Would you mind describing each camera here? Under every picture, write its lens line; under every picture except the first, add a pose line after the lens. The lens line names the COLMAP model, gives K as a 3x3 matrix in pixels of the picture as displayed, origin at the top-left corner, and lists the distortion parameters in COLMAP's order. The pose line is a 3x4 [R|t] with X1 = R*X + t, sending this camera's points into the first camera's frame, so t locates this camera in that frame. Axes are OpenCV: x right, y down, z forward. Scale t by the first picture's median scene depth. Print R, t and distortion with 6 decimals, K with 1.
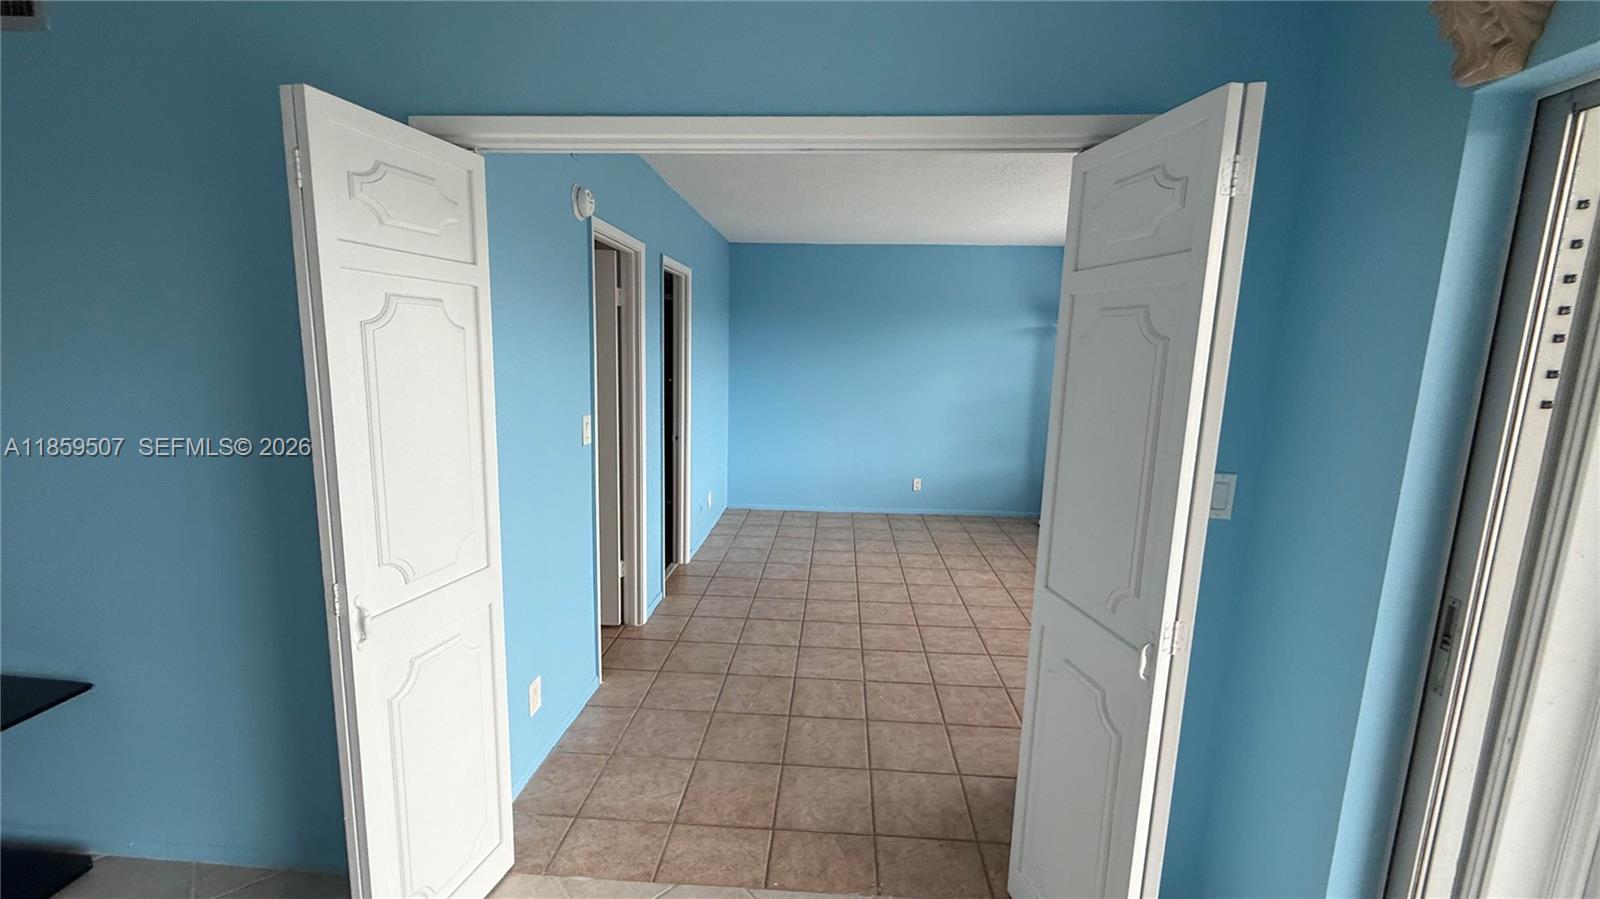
lens RADIAL K [[638.3, 0, 802.3], [0, 638.3, 449.2], [0, 0, 1]] dist [-0.000033, 0.000407]
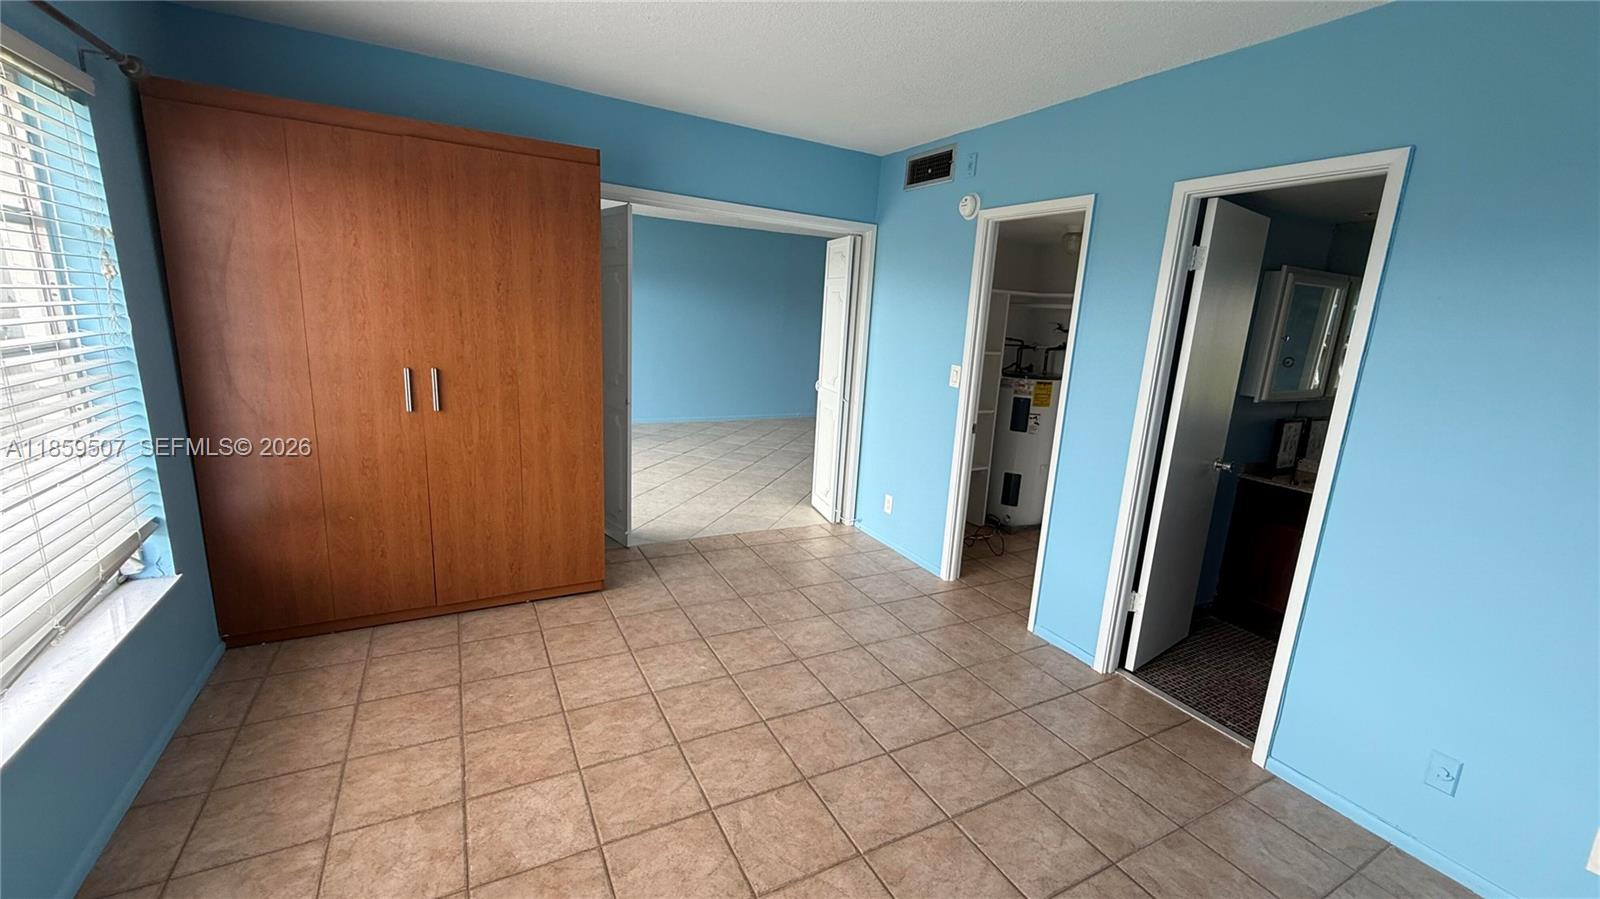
lens RADIAL K [[638.3, 0, 802.3], [0, 638.3, 449.2], [0, 0, 1]] dist [-0.000033, 0.000407]
pose [[-0.846285, 0.034754, -0.531596, 0.550738], [-0.163655, 0.932657, 0.321508, -0.224408], [0.506971, 0.359085, -0.783606, 1.630661]]
